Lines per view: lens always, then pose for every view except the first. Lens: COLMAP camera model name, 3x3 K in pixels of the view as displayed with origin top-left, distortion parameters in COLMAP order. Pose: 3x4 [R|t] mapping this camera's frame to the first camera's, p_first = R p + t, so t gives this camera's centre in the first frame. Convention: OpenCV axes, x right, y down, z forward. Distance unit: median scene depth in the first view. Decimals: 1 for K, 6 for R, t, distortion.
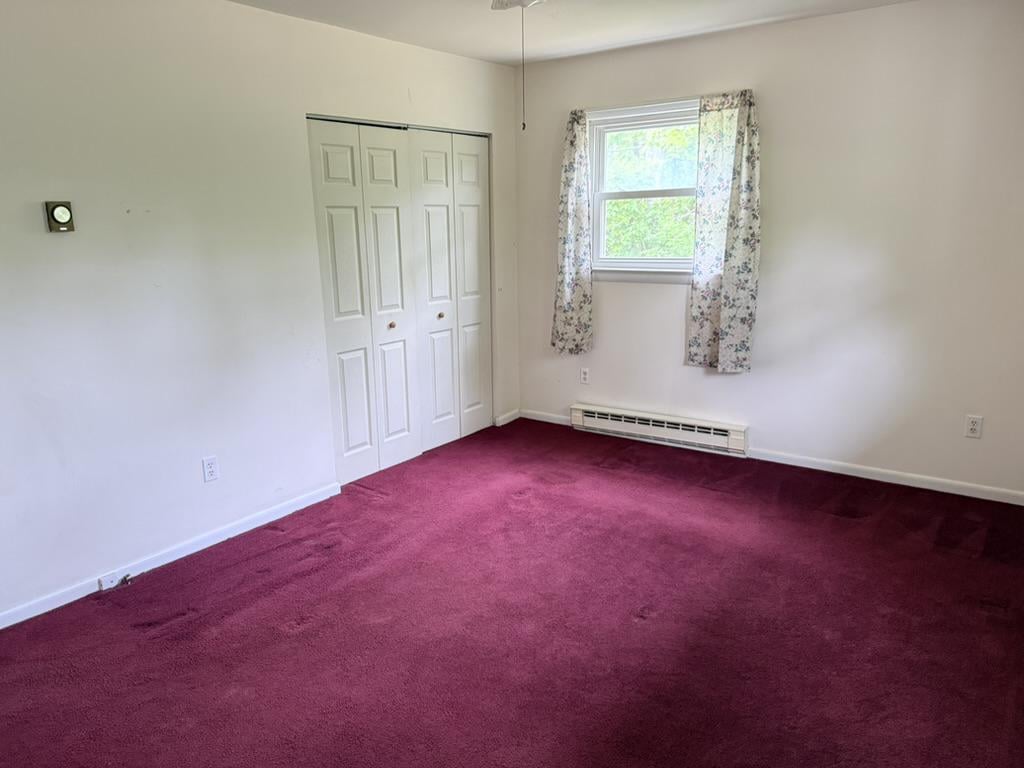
lens RADIAL K [[732.3, 0, 509.7], [0, 732.3, 389.9], [0, 0, 1]] dist [0.114853, -0.135772]
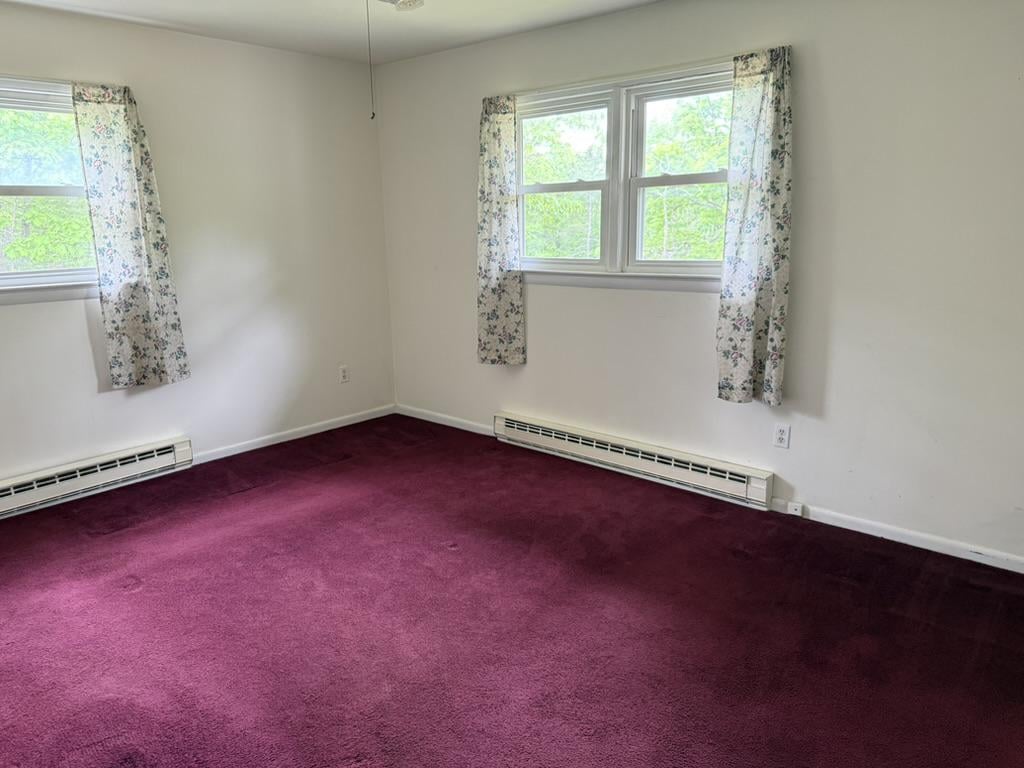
lens RADIAL K [[732.3, 0, 509.7], [0, 732.3, 389.9], [0, 0, 1]] dist [0.114853, -0.135772]
pose [[0.097759, -0.210544, 0.972684, -0.611009], [0.246261, 0.952089, 0.181335, -0.084709], [-0.964261, 0.221807, 0.144924, 0.457172]]
